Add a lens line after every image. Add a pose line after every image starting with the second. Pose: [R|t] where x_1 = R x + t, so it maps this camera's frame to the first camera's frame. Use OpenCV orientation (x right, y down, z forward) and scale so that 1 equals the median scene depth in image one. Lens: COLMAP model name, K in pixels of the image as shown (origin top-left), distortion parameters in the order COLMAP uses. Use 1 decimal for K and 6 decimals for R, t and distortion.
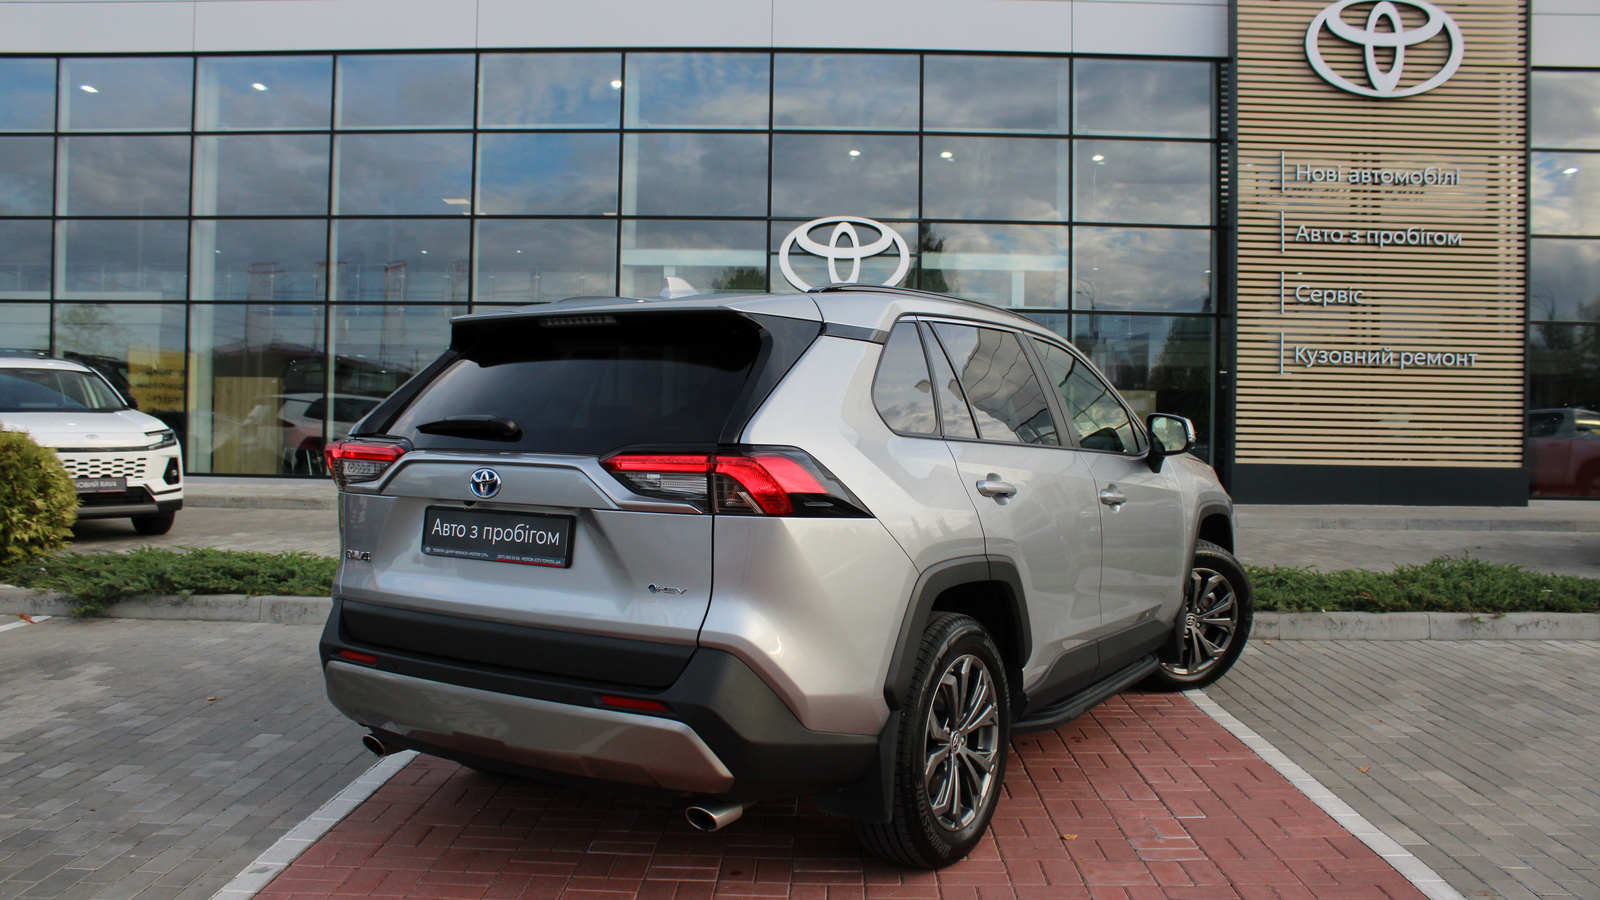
lens RADIAL K [[1297.1, 0, 798.2], [0, 1297.1, 449.4], [0, 0, 1]] dist [-0.159070, 0.138198]
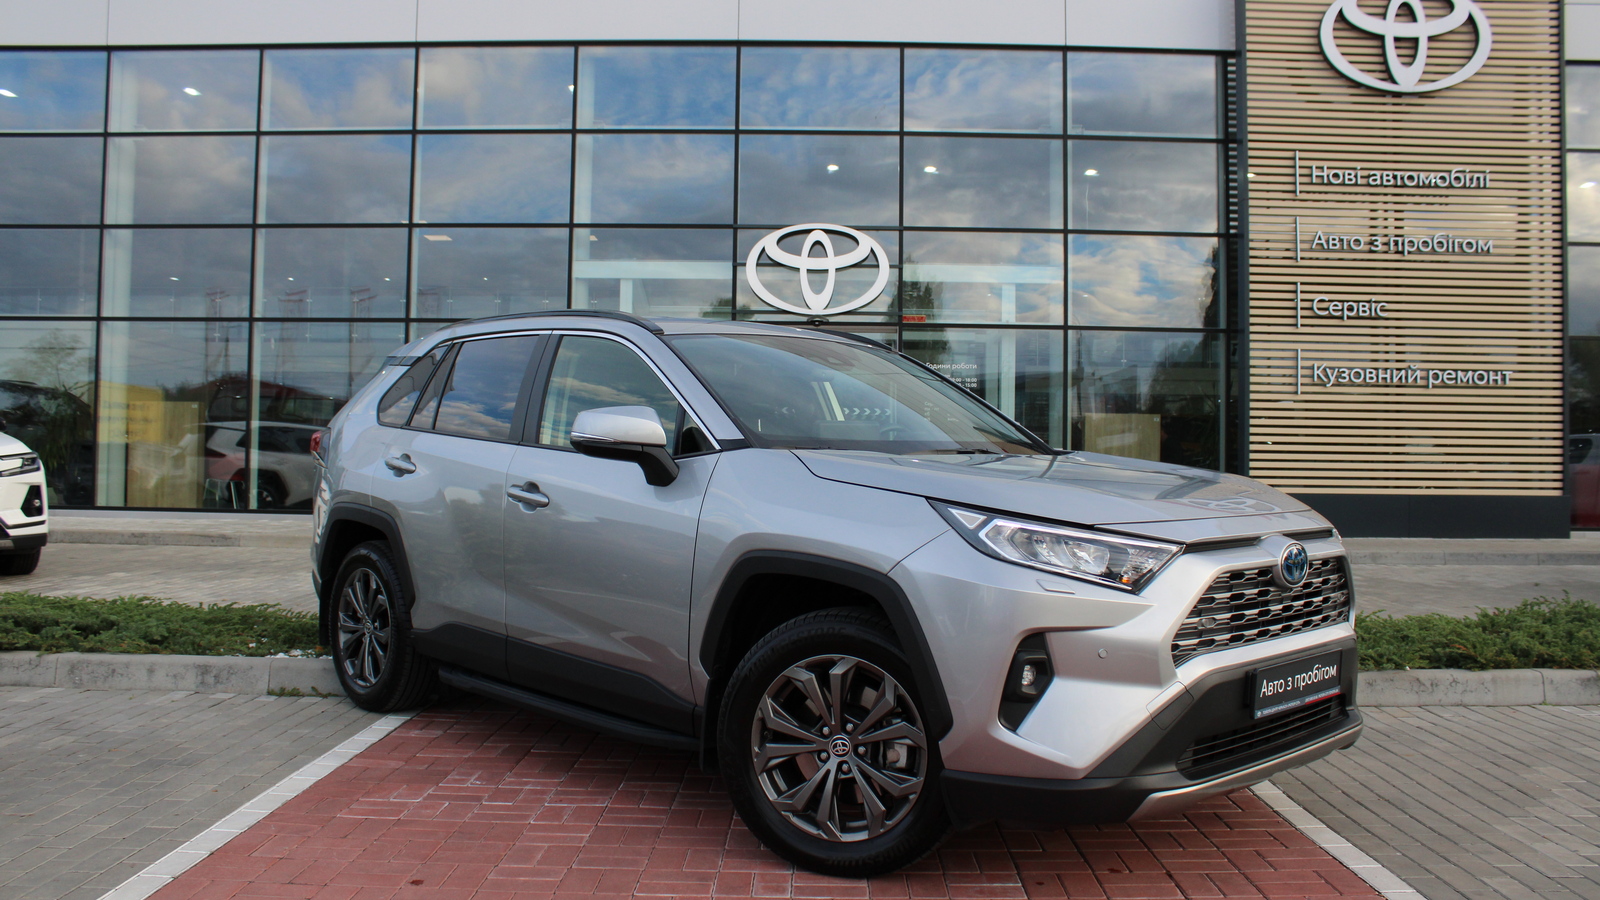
lens RADIAL K [[1290.1, 0, 800.7], [0, 1290.1, 452.8], [0, 0, 1]] dist [-0.156797, 0.129400]
pose [[0.999929, -0.002518, 0.011640, 0.013178], [0.002836, 0.999621, -0.027379, 0.006261], [-0.011567, 0.027410, 0.999557, 0.102217]]
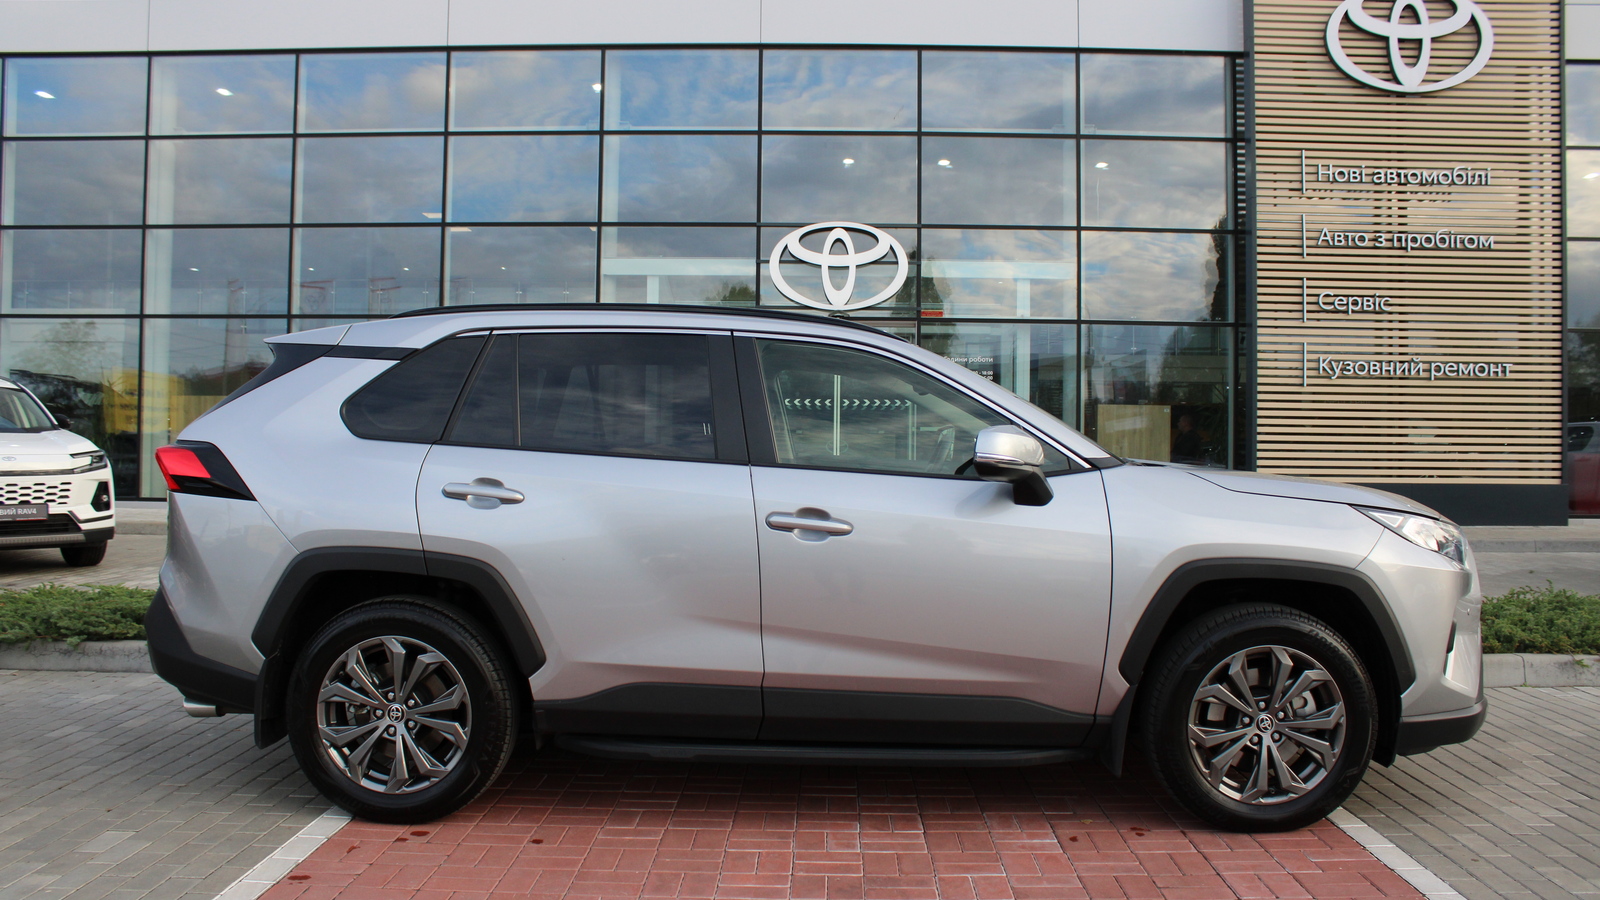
lens RADIAL K [[1293.9, 0, 798.4], [0, 1293.9, 450.3], [0, 0, 1]] dist [-0.158828, 0.133515]
pose [[0.999976, -0.005268, 0.004608, 0.001379], [0.005339, 0.999865, -0.015519, 0.000317], [-0.004526, 0.015543, 0.999869, 0.067378]]
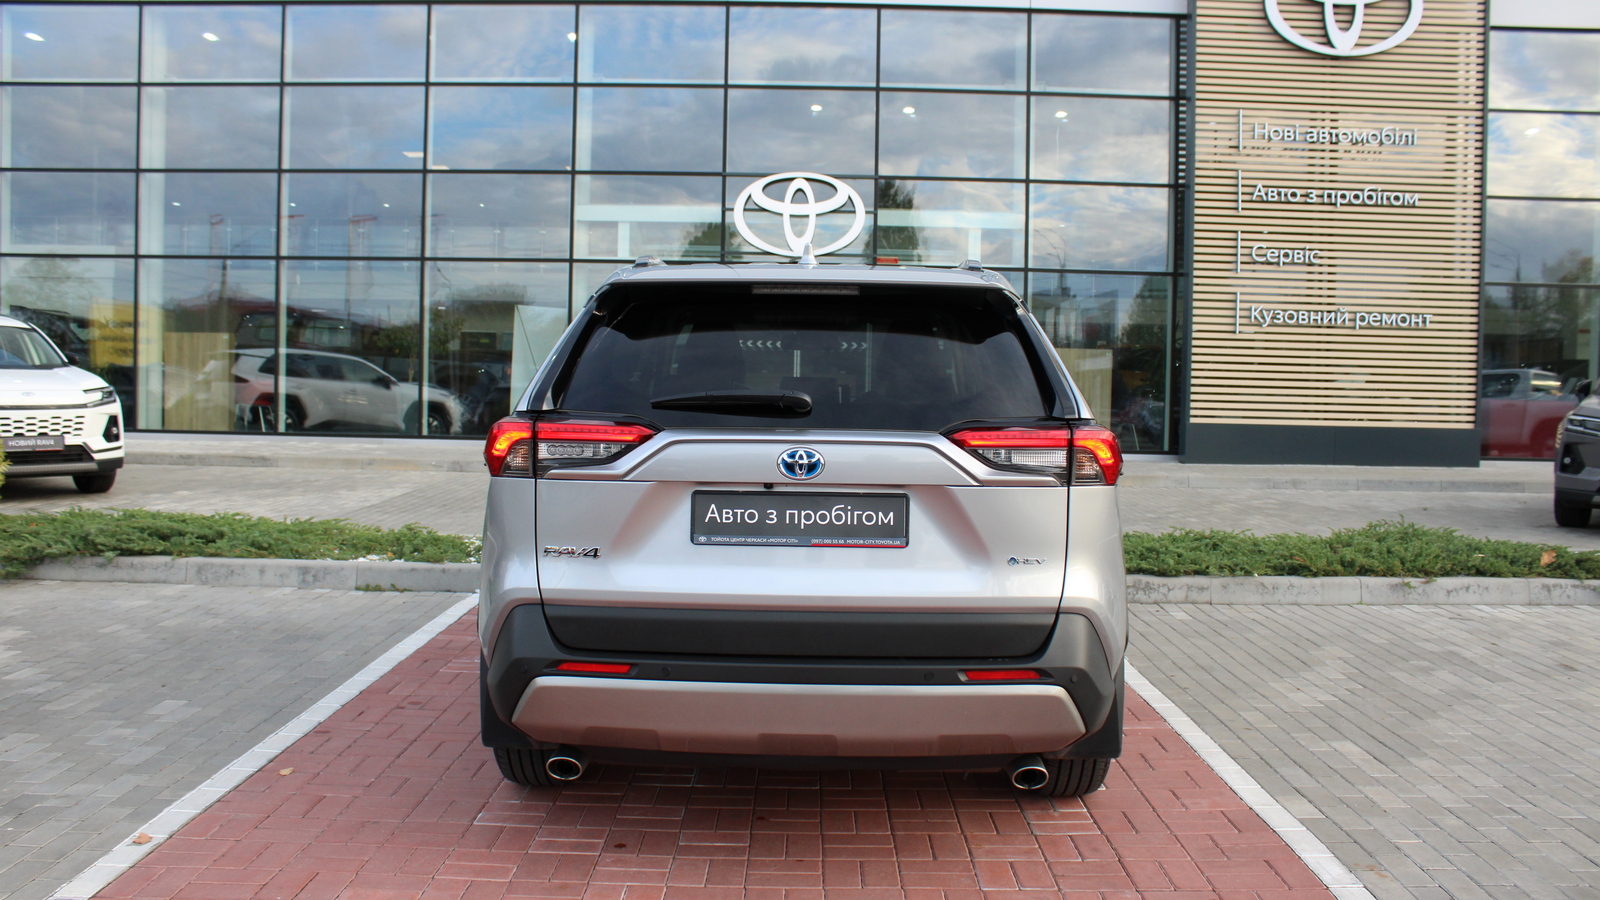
lens RADIAL K [[1295.8, 0, 795.1], [0, 1295.8, 441.7], [0, 0, 1]] dist [-0.156797, 0.133711]
pose [[0.999831, 0.003027, 0.018129, 0.015442], [-0.003559, 0.999562, 0.029378, -0.002534], [-0.018032, -0.029438, 0.999404, 0.004021]]
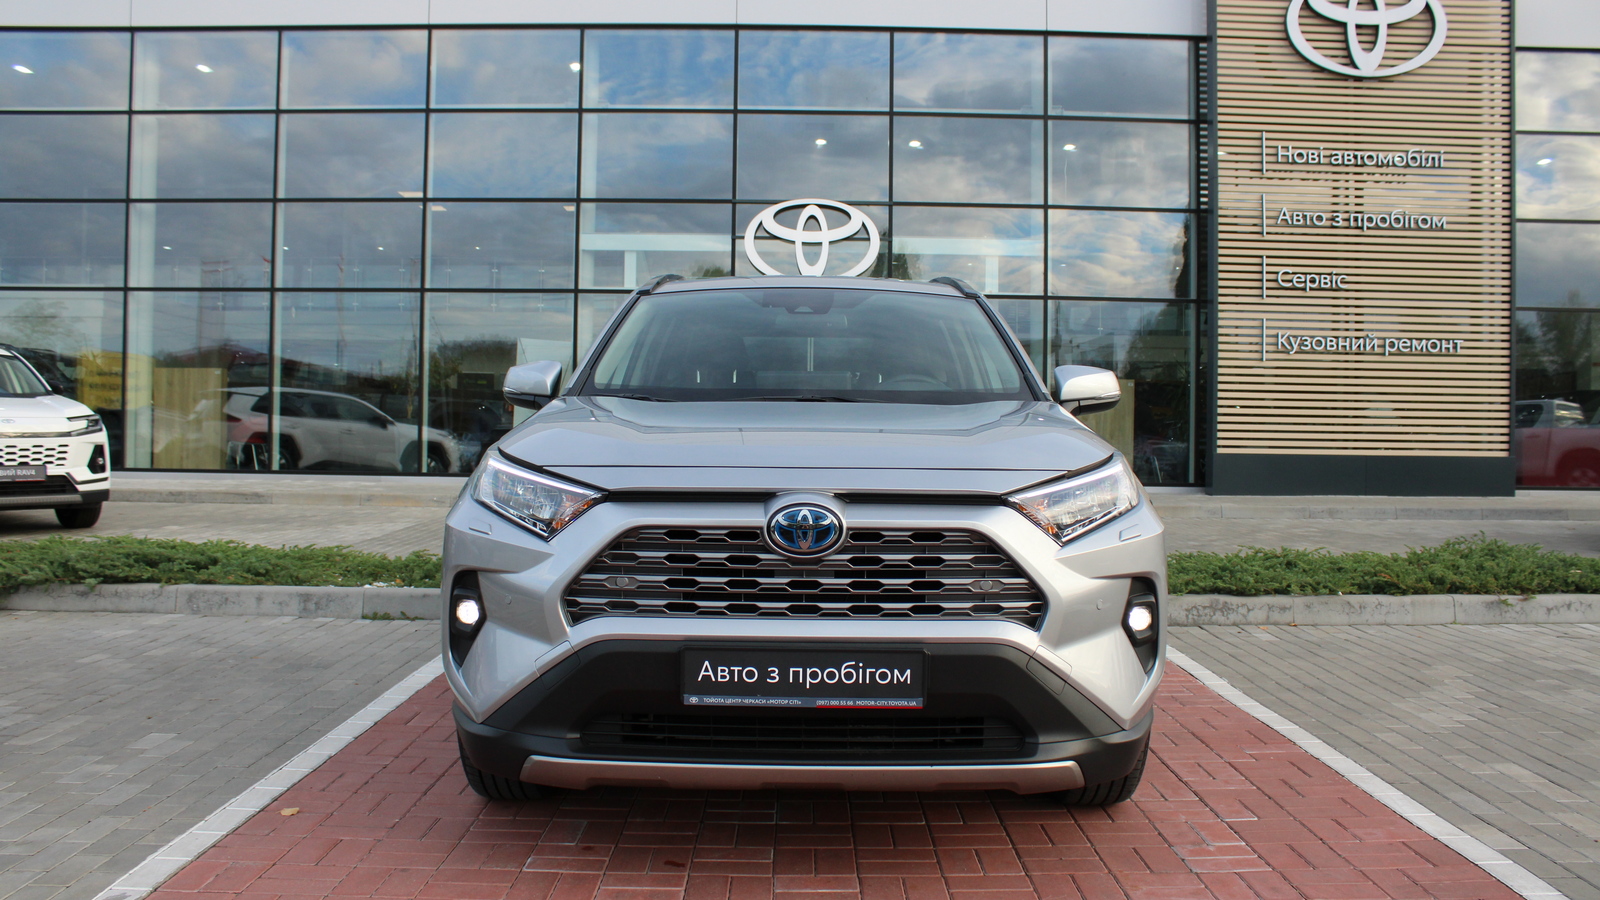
lens RADIAL K [[1294.2, 0, 797.0], [0, 1294.2, 452.3], [0, 0, 1]] dist [-0.158419, 0.133397]
pose [[0.999624, -0.003574, 0.027180, -0.002452], [0.003649, 0.999990, -0.002675, 0.011635], [-0.027170, 0.002773, 0.999627, 0.041770]]
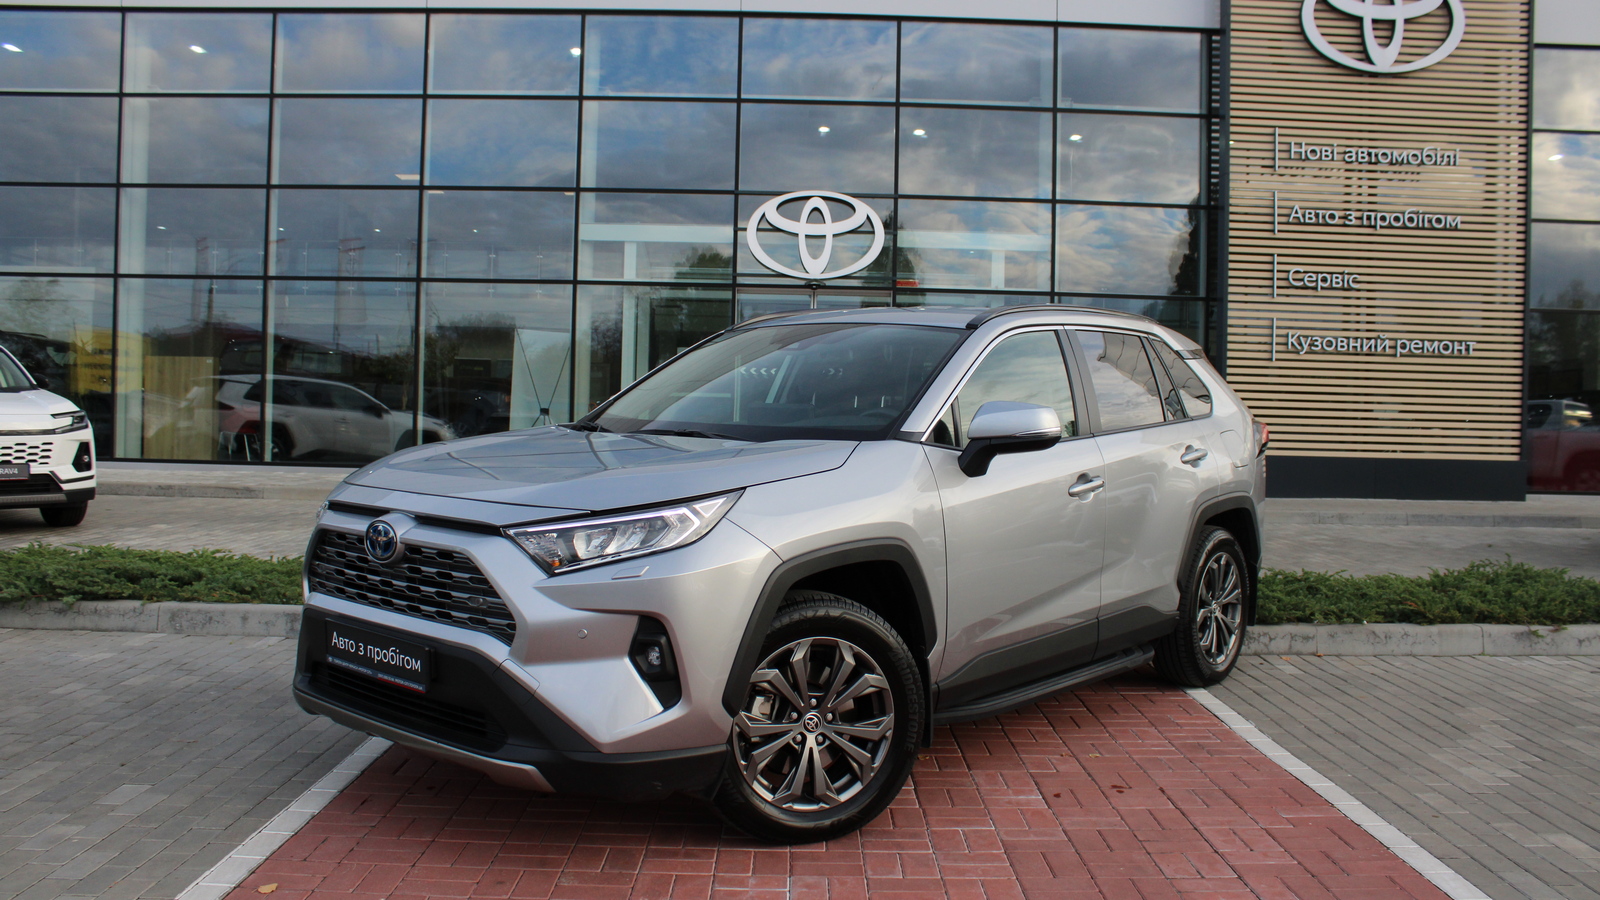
lens RADIAL K [[1293.9, 0, 798.4], [0, 1293.9, 450.3], [0, 0, 1]] dist [-0.158828, 0.133515]
pose [[0.999505, 0.005905, 0.030917, -0.005541], [-0.006239, 0.999923, 0.010750, -0.000393], [-0.030851, -0.010938, 0.999464, 0.058277]]
